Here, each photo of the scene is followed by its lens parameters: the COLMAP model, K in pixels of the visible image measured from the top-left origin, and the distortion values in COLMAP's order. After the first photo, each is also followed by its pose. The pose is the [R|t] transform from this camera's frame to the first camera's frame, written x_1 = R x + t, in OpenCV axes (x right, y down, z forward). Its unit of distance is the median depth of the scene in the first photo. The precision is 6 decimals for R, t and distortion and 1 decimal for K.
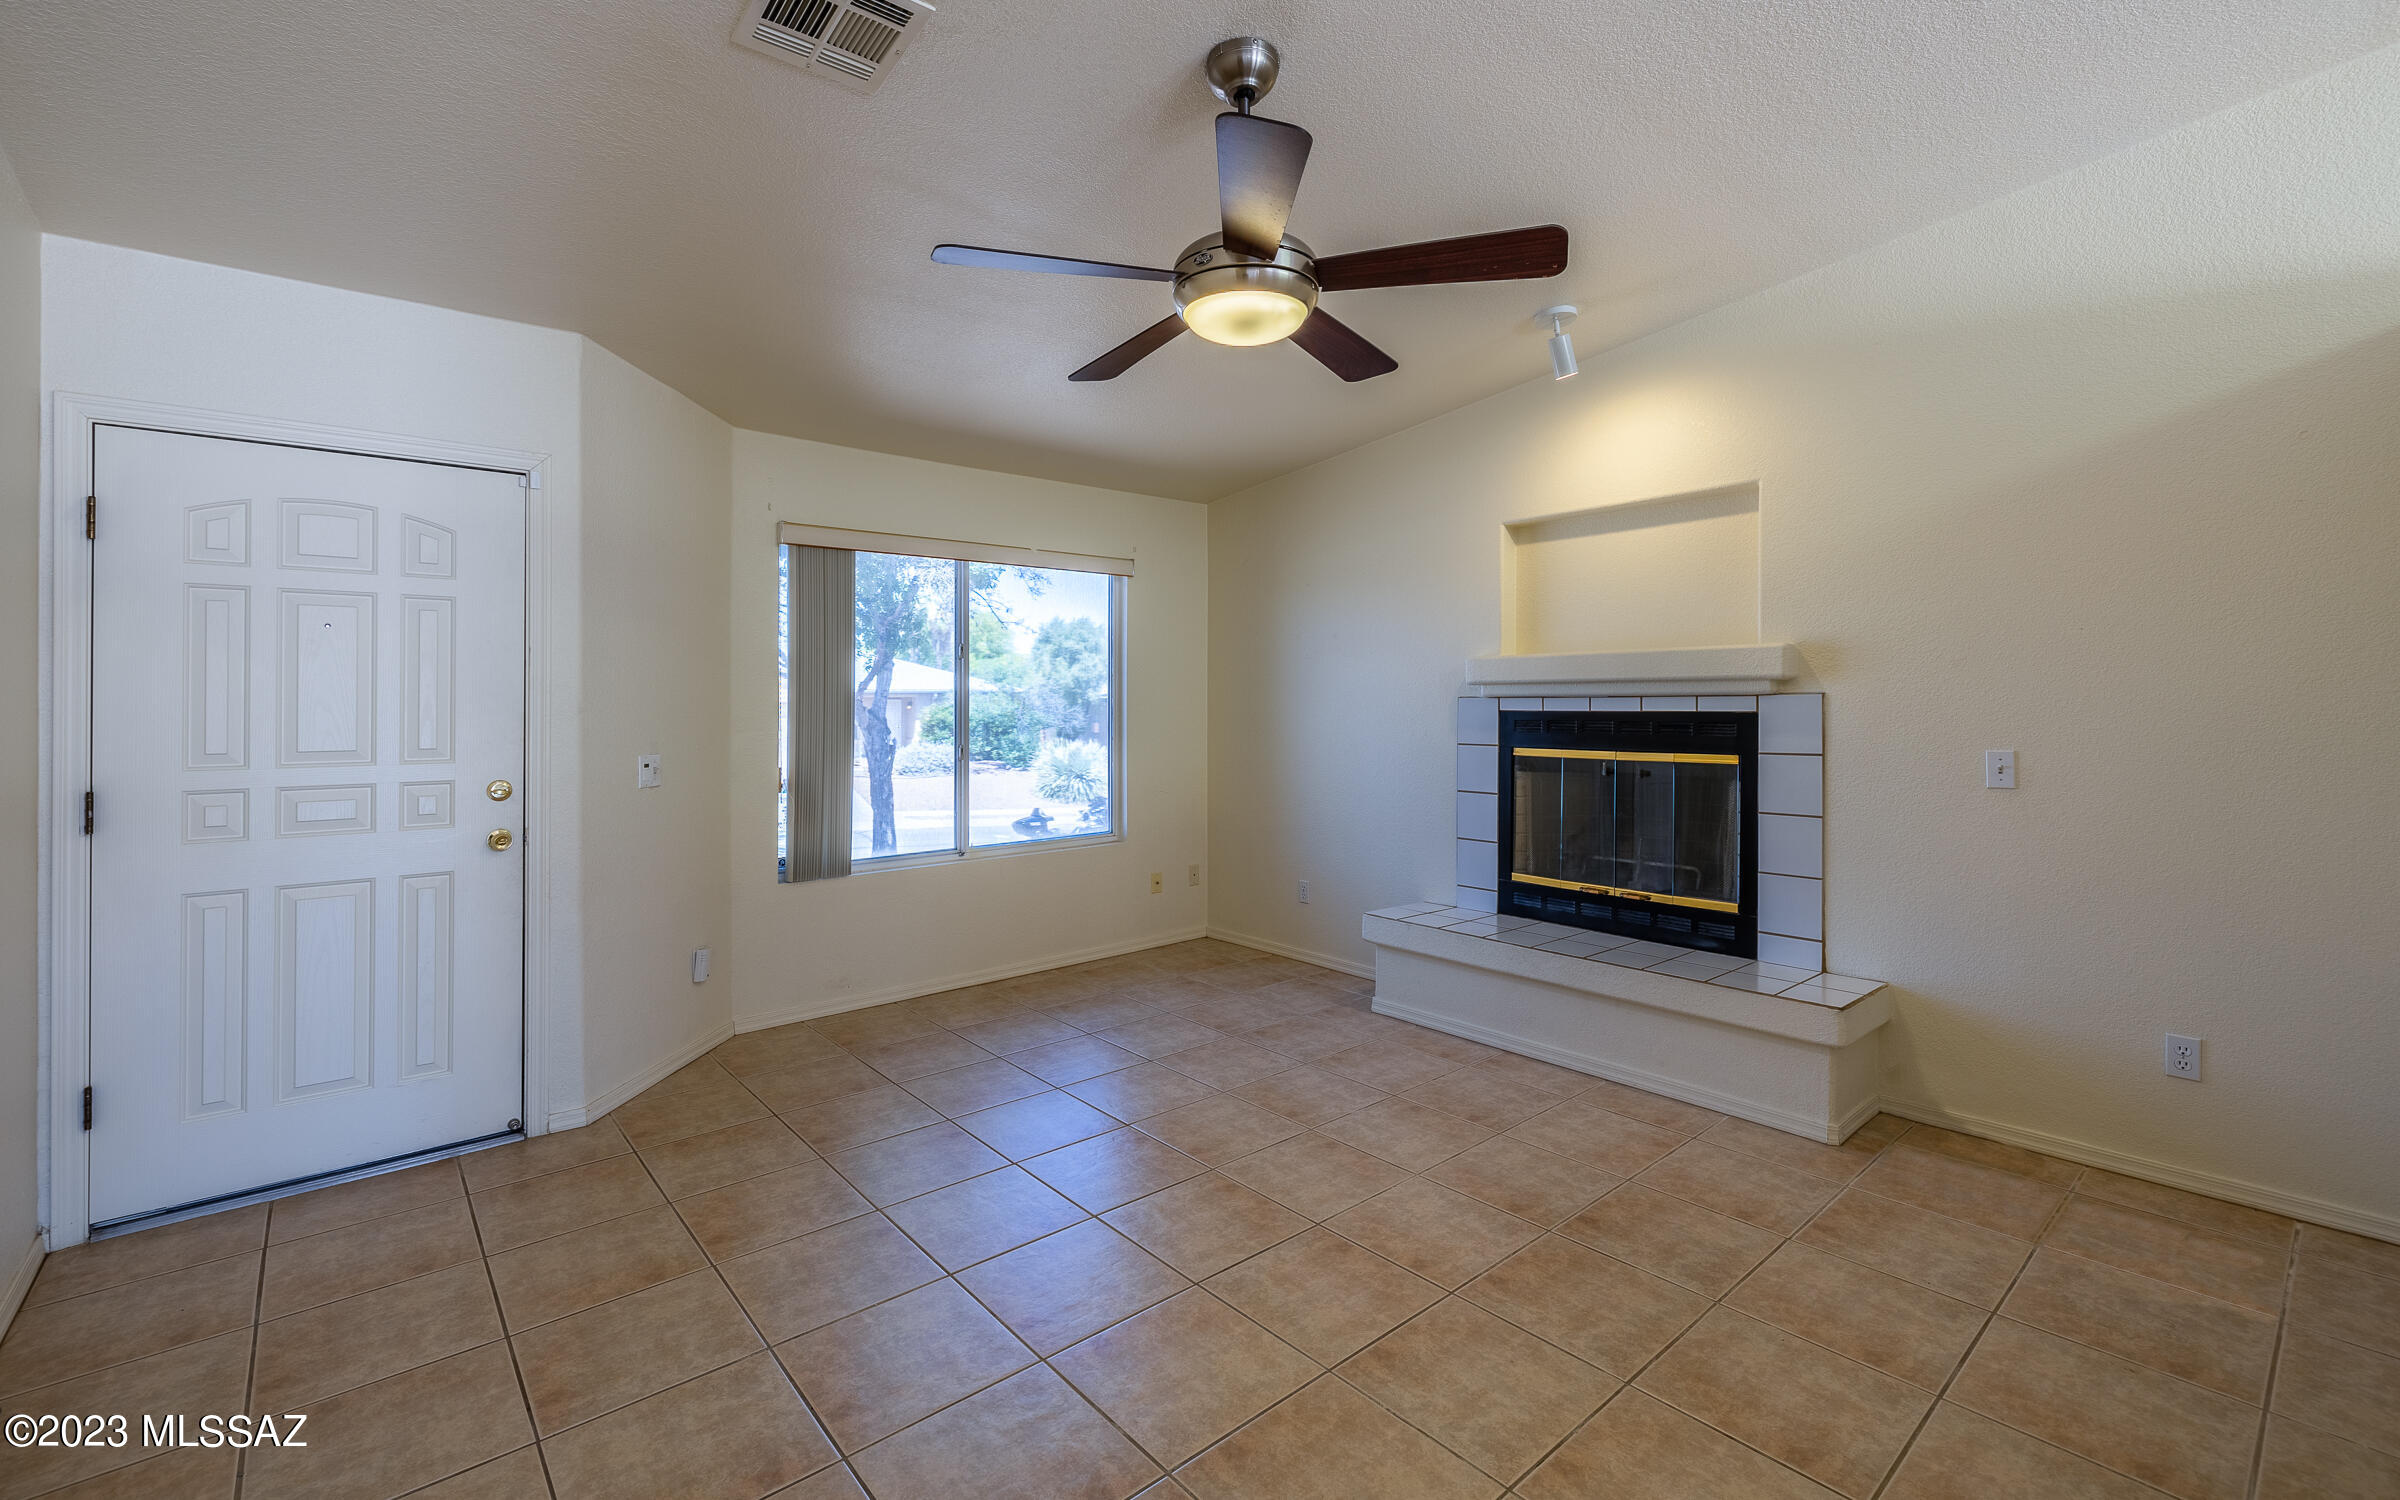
lens RADIAL K [[1023.7, 0, 1200.0], [0, 1023.7, 750.0], [0, 0, 1]] dist [0.000233, -0.000021]
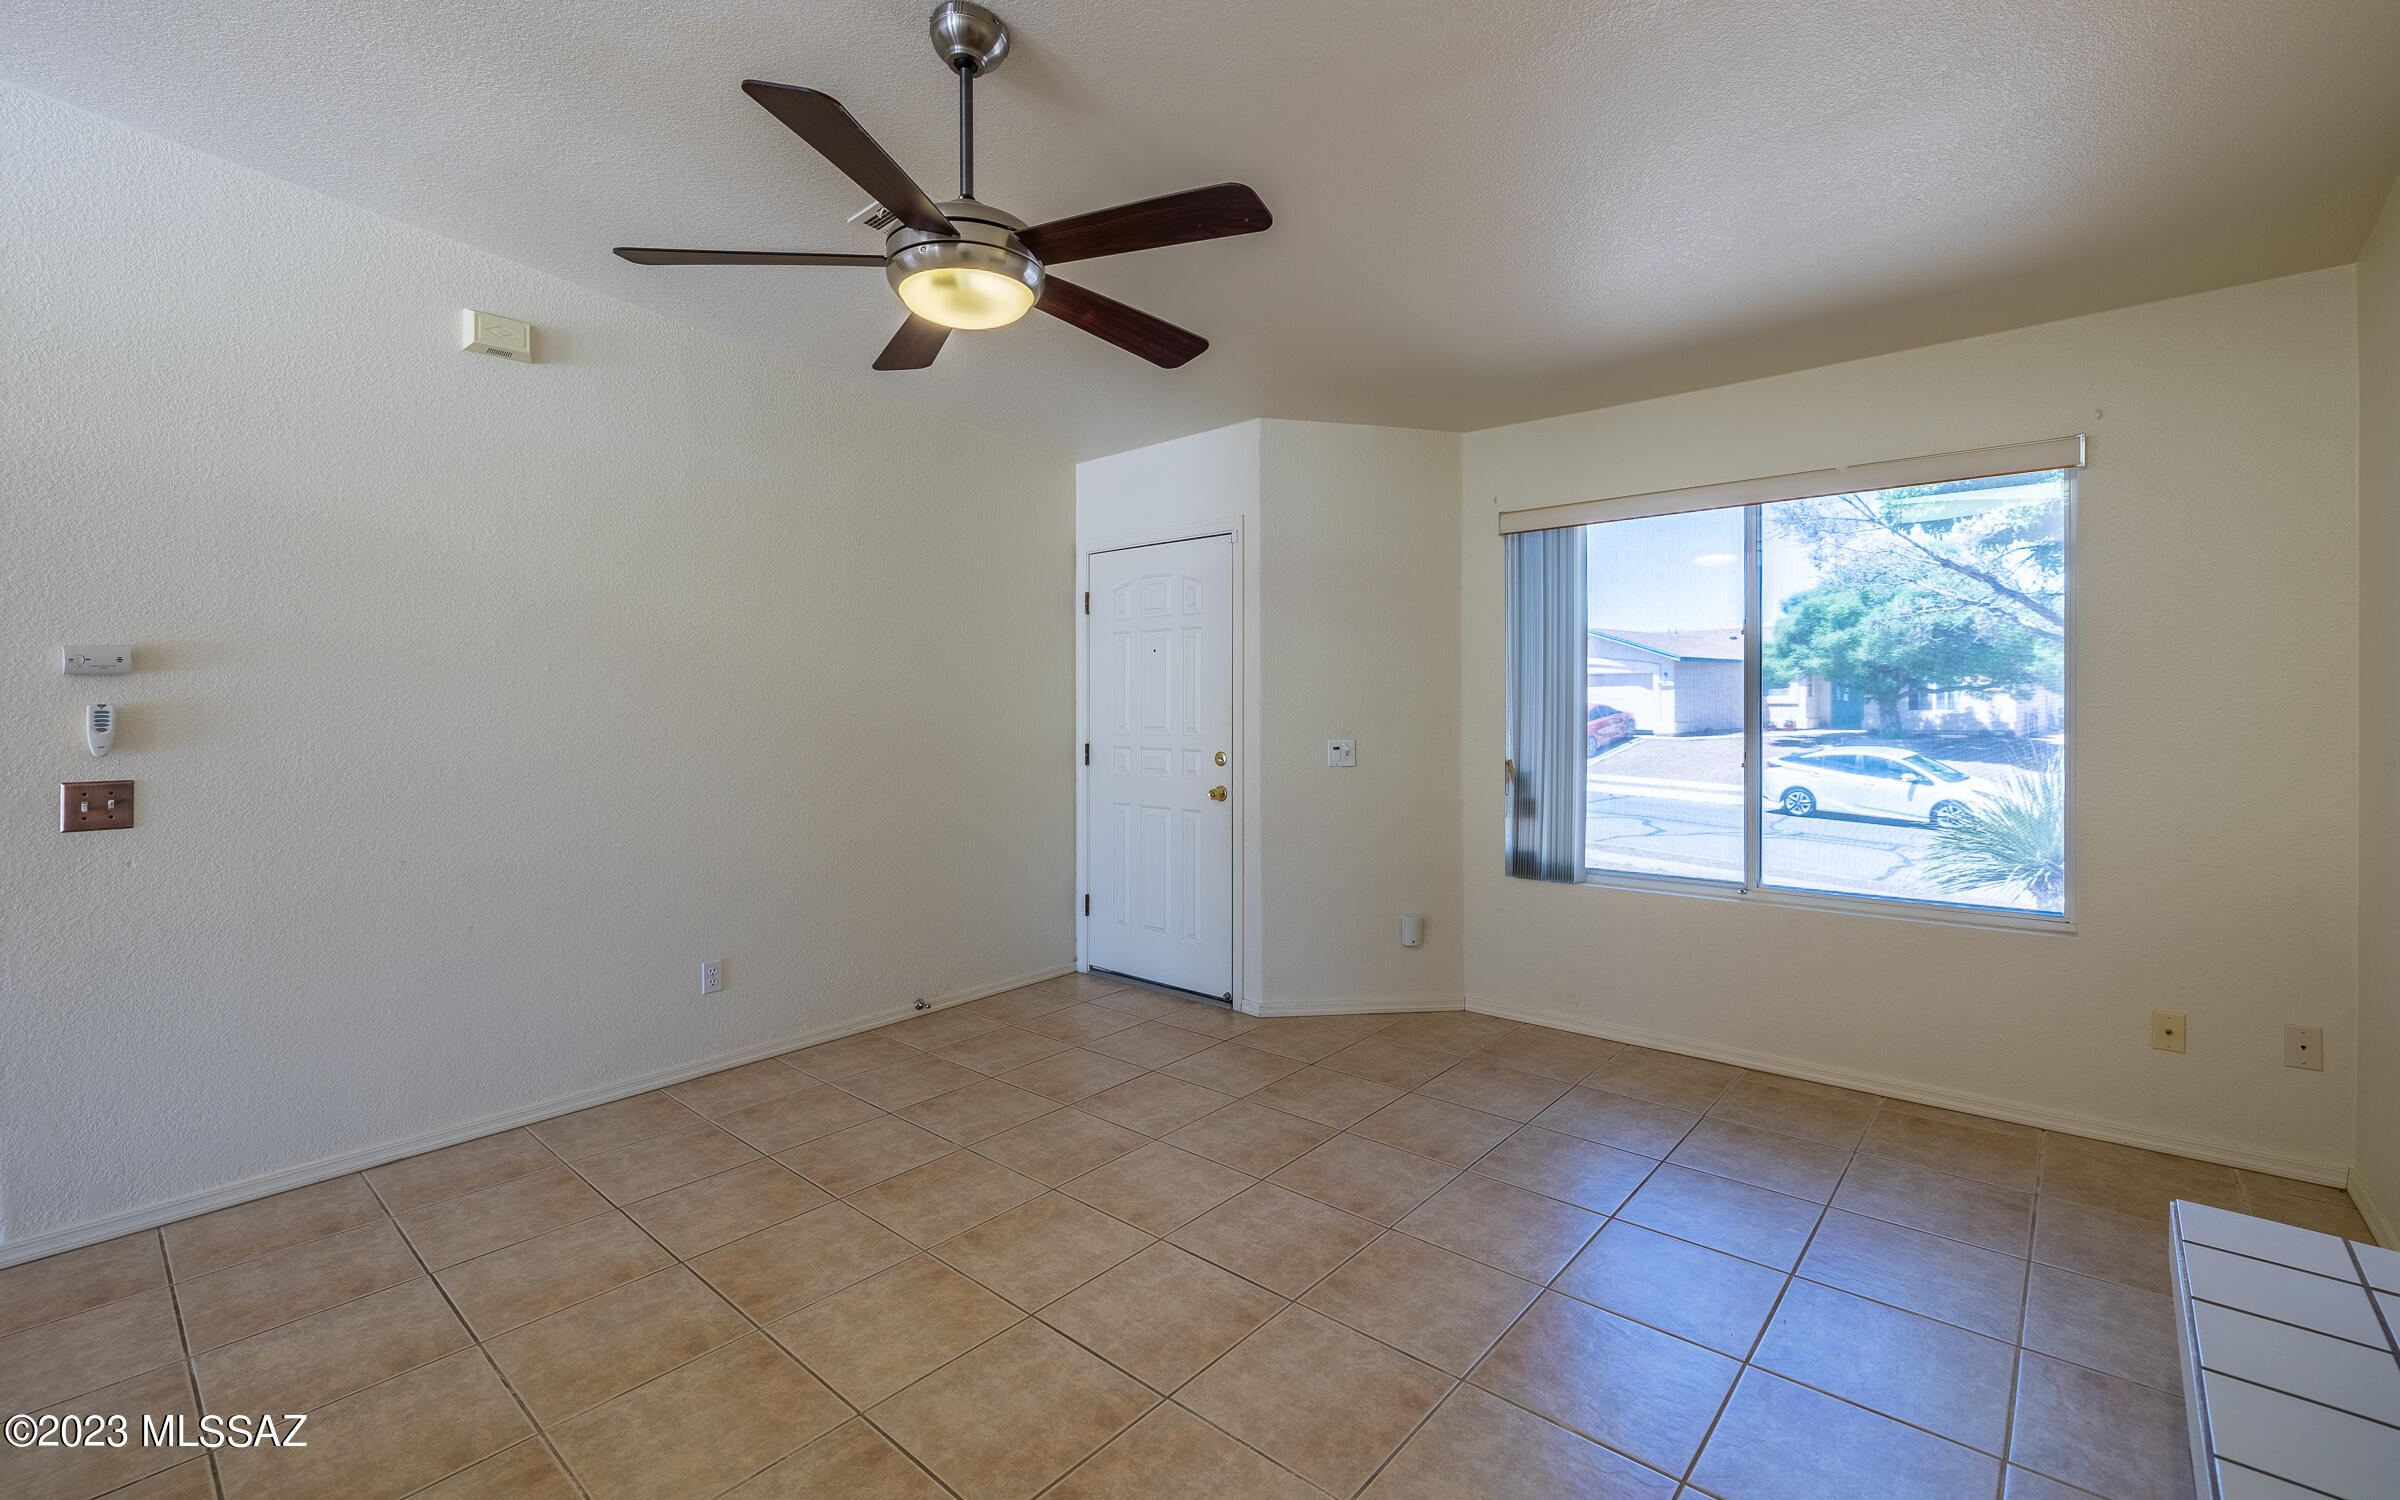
lens RADIAL K [[1018.6, 0, 1202.6], [0, 1018.6, 737.3], [0, 0, 1]] dist [-0.001253, -0.000176]
pose [[0.146533, 0.043004, -0.988271, 0.628119], [-0.035960, 0.998626, 0.038122, -0.038464], [0.988552, 0.029952, 0.147878, 0.674600]]
